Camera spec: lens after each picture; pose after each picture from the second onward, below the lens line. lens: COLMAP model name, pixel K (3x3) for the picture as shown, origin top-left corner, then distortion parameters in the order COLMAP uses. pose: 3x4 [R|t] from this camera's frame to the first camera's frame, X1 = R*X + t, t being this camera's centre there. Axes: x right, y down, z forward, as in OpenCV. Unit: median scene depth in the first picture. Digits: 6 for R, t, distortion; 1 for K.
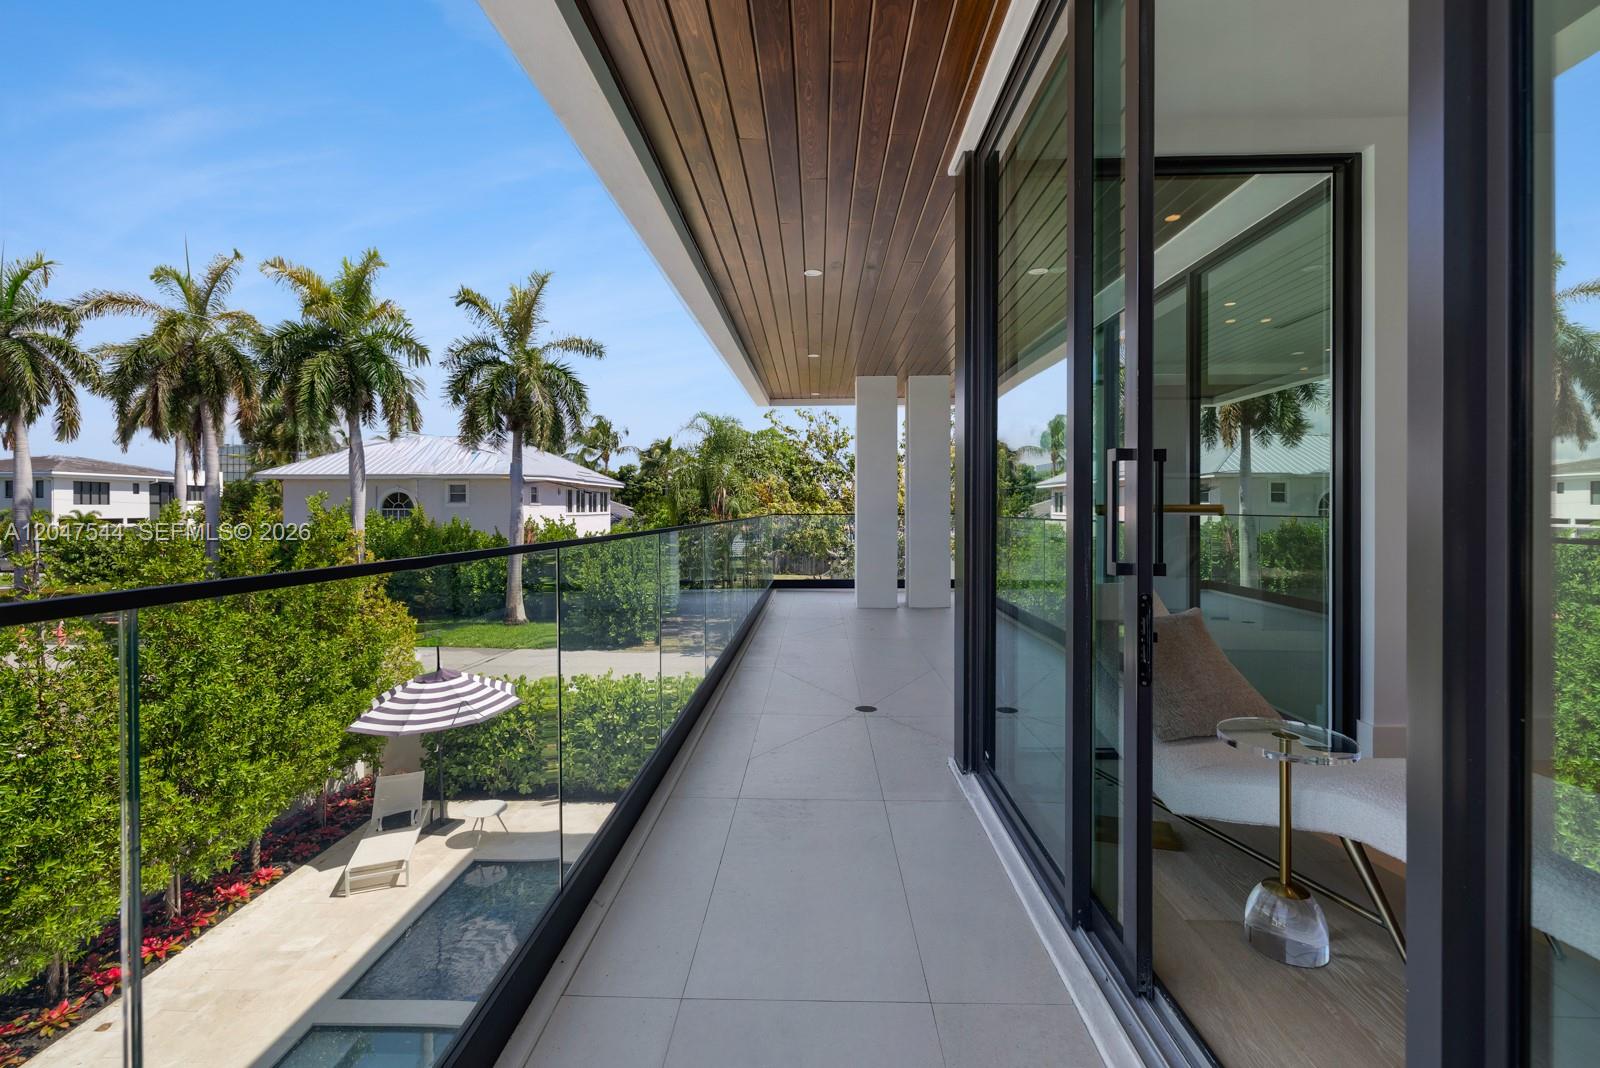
lens RADIAL K [[693.1, 0, 802.2], [0, 693.1, 510.4], [0, 0, 1]] dist [-0.000522, -0.000940]
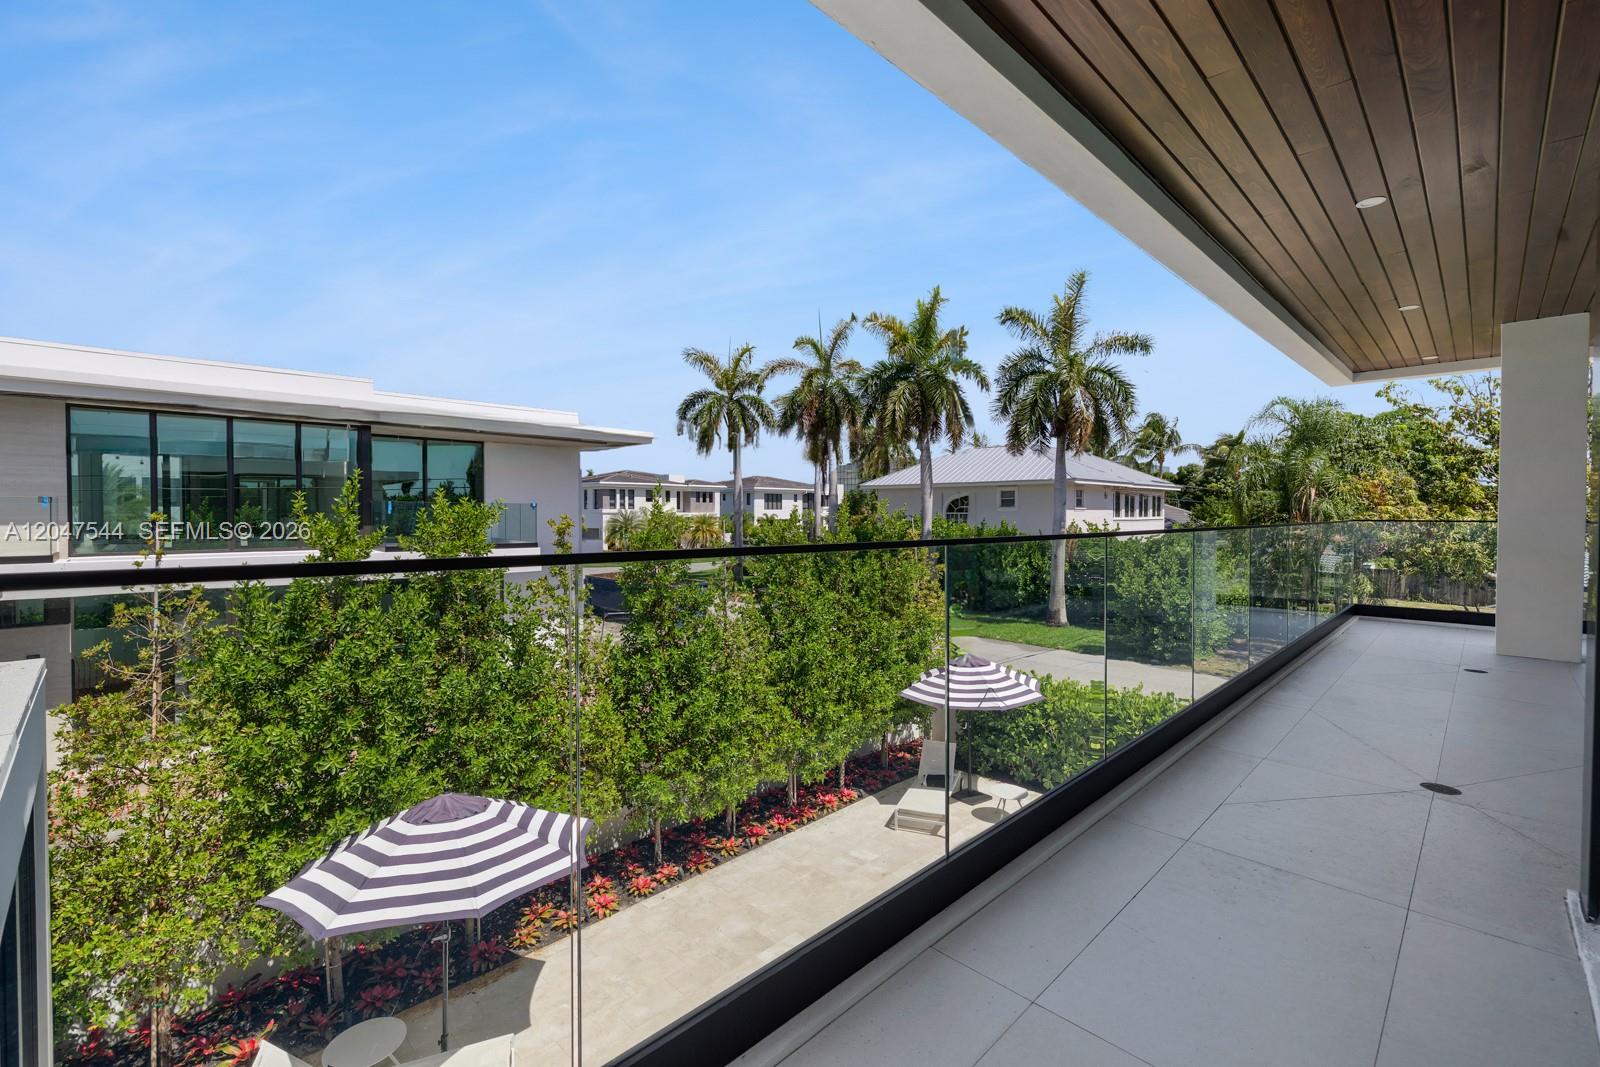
lens RADIAL K [[689.3, 0, 804.8], [0, 689.3, 523.6], [0, 0, 1]] dist [-0.000047, -0.000306]
pose [[0.726531, 0.013273, -0.687006, 0.017726], [-0.004610, 0.999885, 0.014443, 0.000431], [0.687118, -0.007326, 0.726509, 0.004296]]
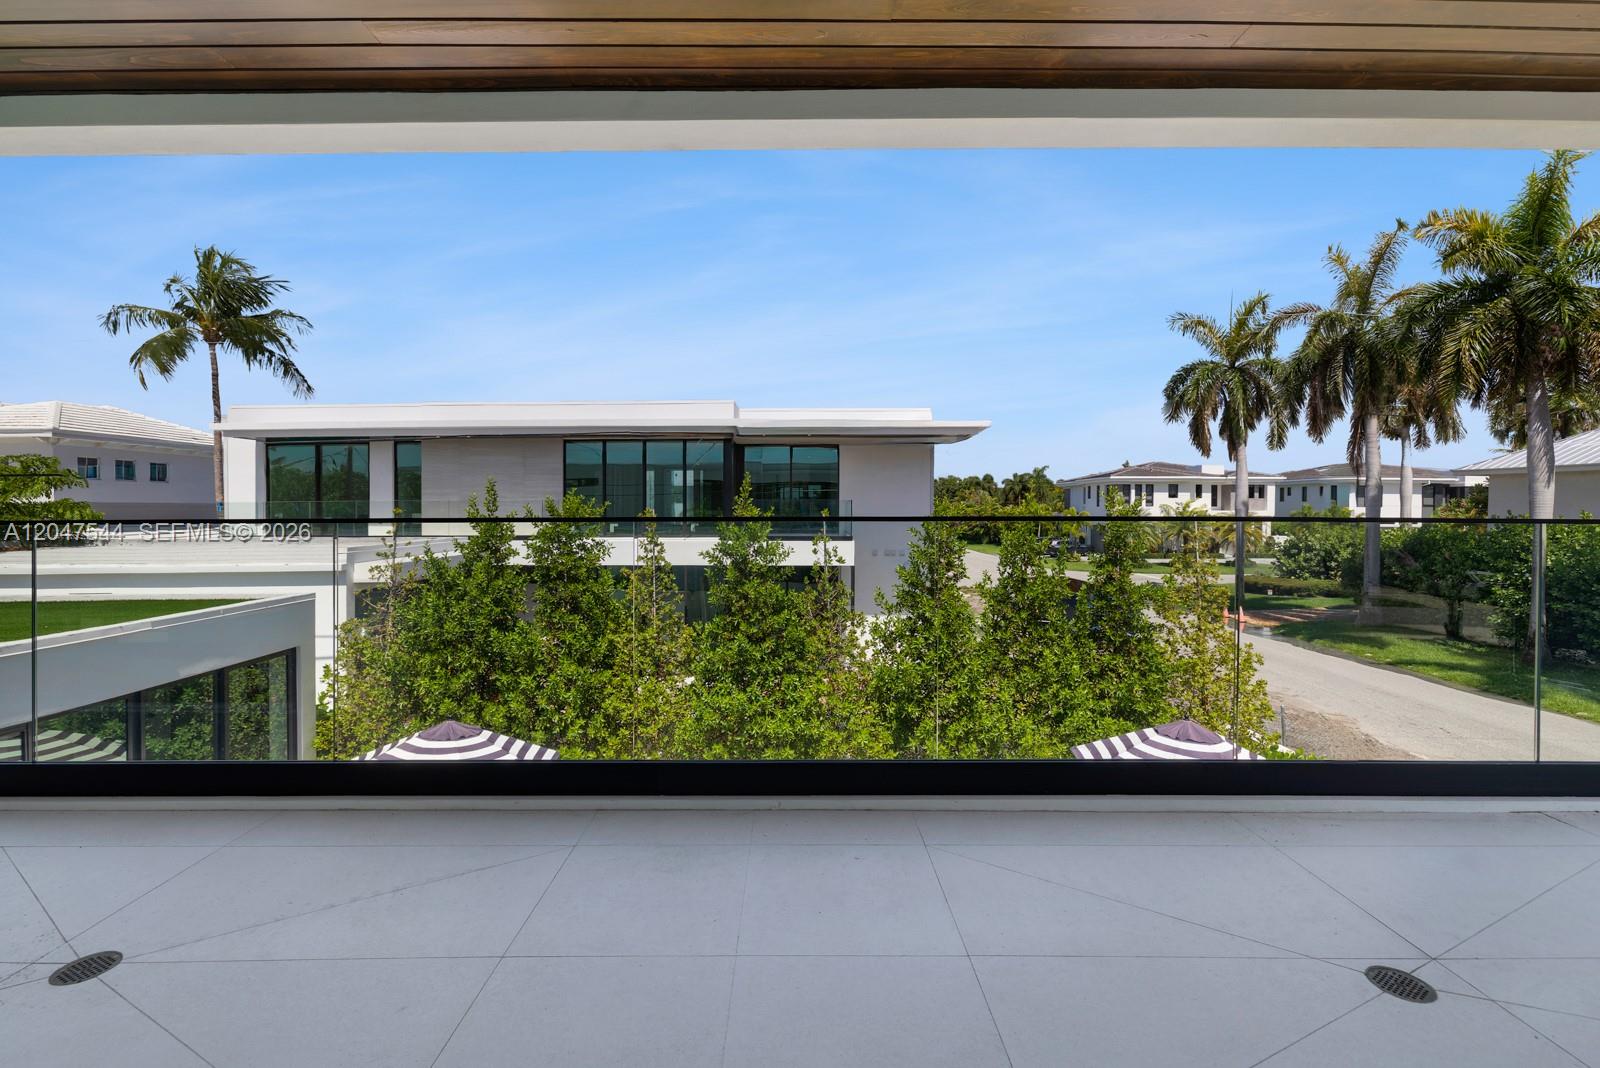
lens RADIAL K [[700.9, 0, 800.0], [0, 700.9, 534.0], [0, 0, 1]] dist [-0.031755, -0.000146]
pose [[-0.011728, 0.036400, -0.999268, 0.088950], [-0.006216, 0.999315, 0.036474, 0.000710], [0.999912, 0.006639, -0.011494, 0.271091]]
